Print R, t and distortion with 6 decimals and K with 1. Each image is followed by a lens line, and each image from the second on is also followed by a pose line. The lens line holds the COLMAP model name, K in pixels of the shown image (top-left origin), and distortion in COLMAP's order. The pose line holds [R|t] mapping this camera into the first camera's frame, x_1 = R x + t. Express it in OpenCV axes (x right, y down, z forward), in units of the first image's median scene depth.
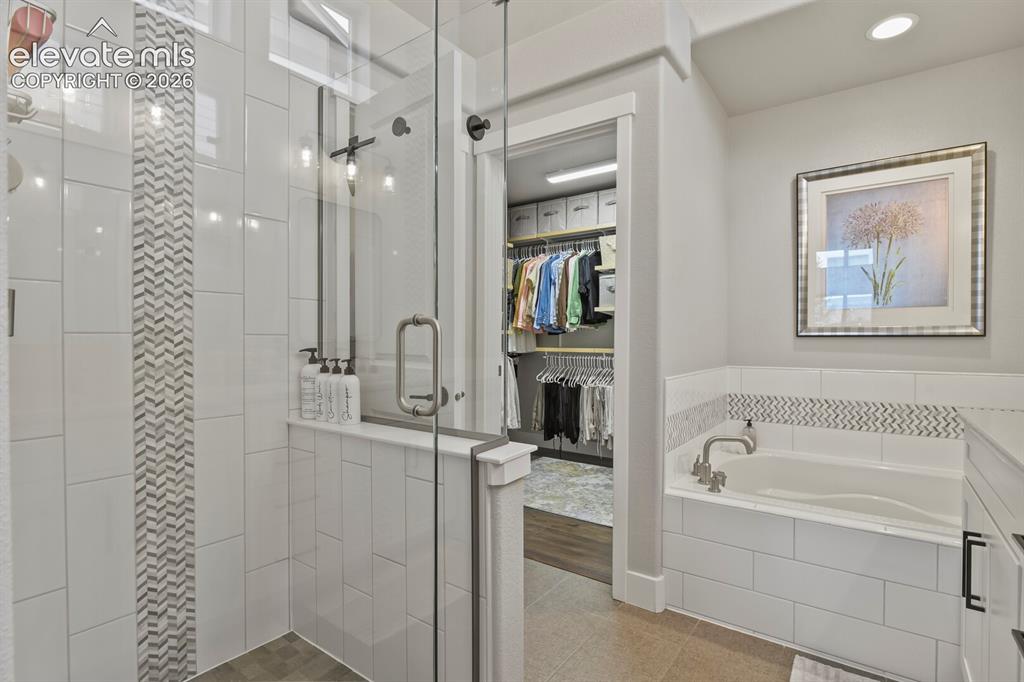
lens RADIAL K [[494.9, 0, 517.6], [0, 494.9, 341.8], [0, 0, 1]] dist [-0.002978, -0.006596]
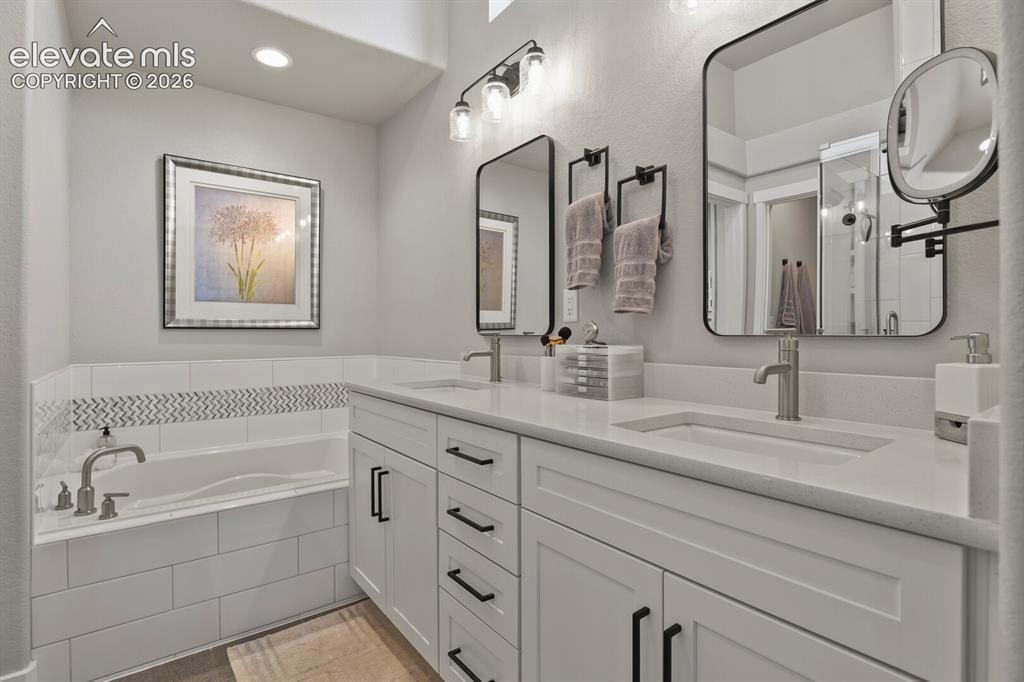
lens RADIAL K [[508.7, 0, 514.4], [0, 508.7, 327.6], [0, 0, 1]] dist [0.001712, -0.001504]
pose [[0.291784, 0.009436, 0.956438, -0.172998], [0.006256, 0.999911, -0.011774, 0.004221], [-0.956464, 0.009418, 0.291699, 0.097646]]
